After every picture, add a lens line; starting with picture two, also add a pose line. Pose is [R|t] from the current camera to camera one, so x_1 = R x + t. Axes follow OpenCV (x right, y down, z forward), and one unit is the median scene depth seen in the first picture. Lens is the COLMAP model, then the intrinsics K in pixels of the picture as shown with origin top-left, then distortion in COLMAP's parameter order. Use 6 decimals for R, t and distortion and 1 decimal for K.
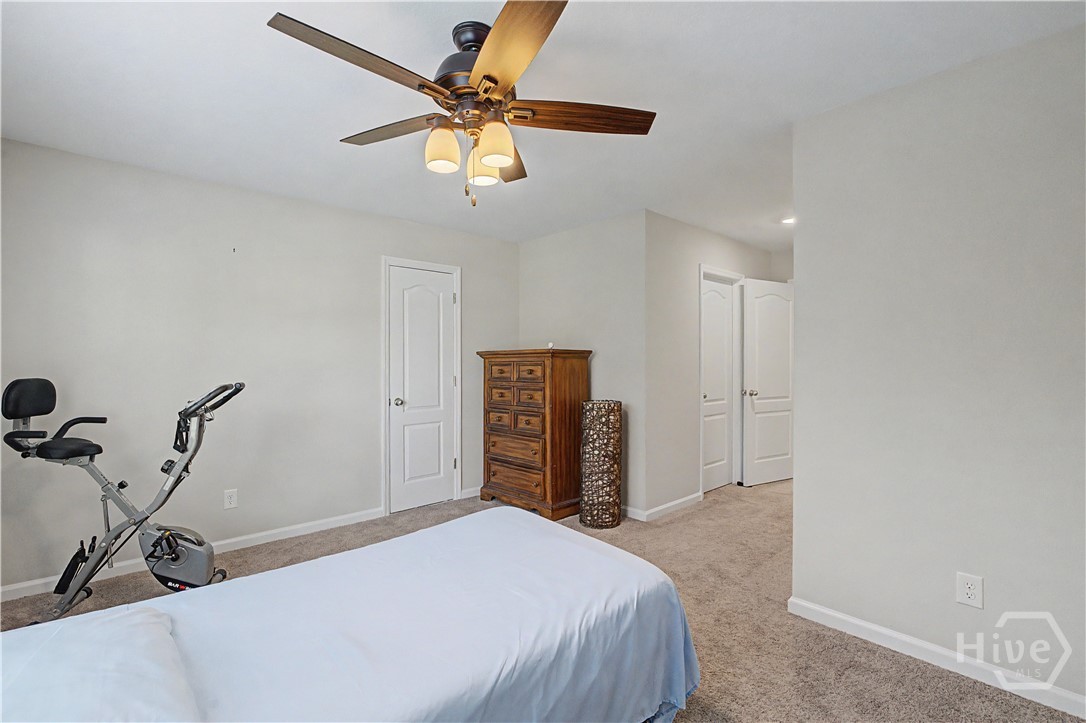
lens RADIAL K [[473.2, 0, 547.0], [0, 473.2, 363.9], [0, 0, 1]] dist [-0.017656, -0.000072]
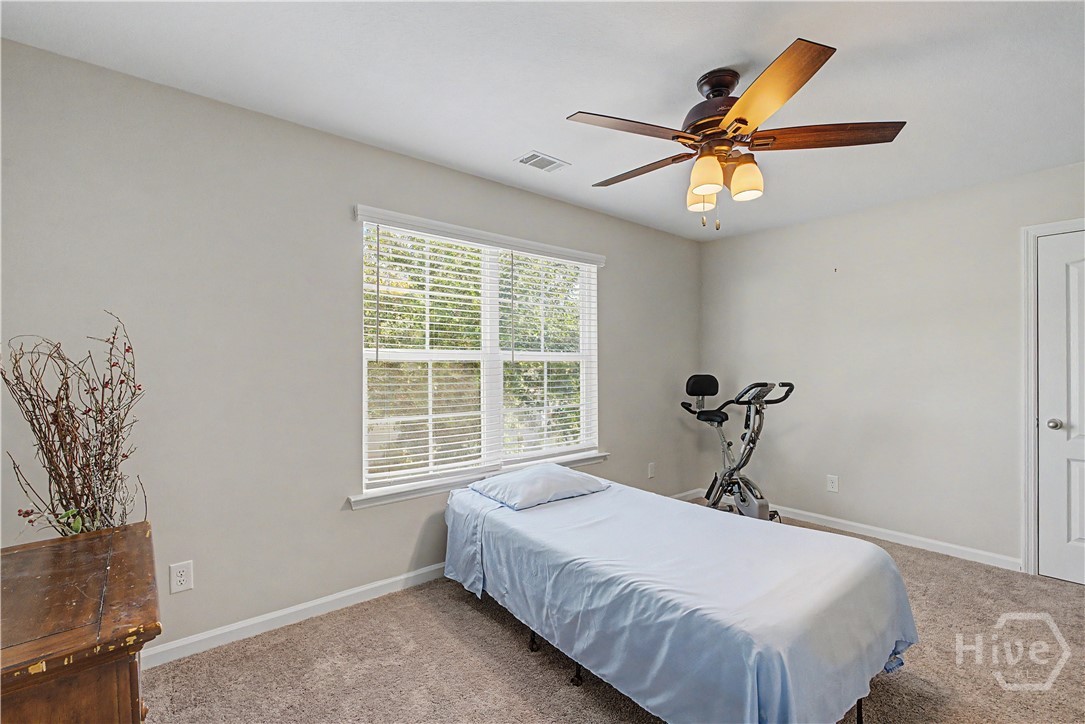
lens RADIAL K [[472.8, 0, 546.5], [0, 472.8, 364.4], [0, 0, 1]] dist [-0.017656, -0.000072]
pose [[-0.036230, 0.001377, -0.999343, 0.691512], [-0.010480, 0.999944, 0.001758, -0.004869], [0.999289, 0.010537, -0.036213, 0.432026]]
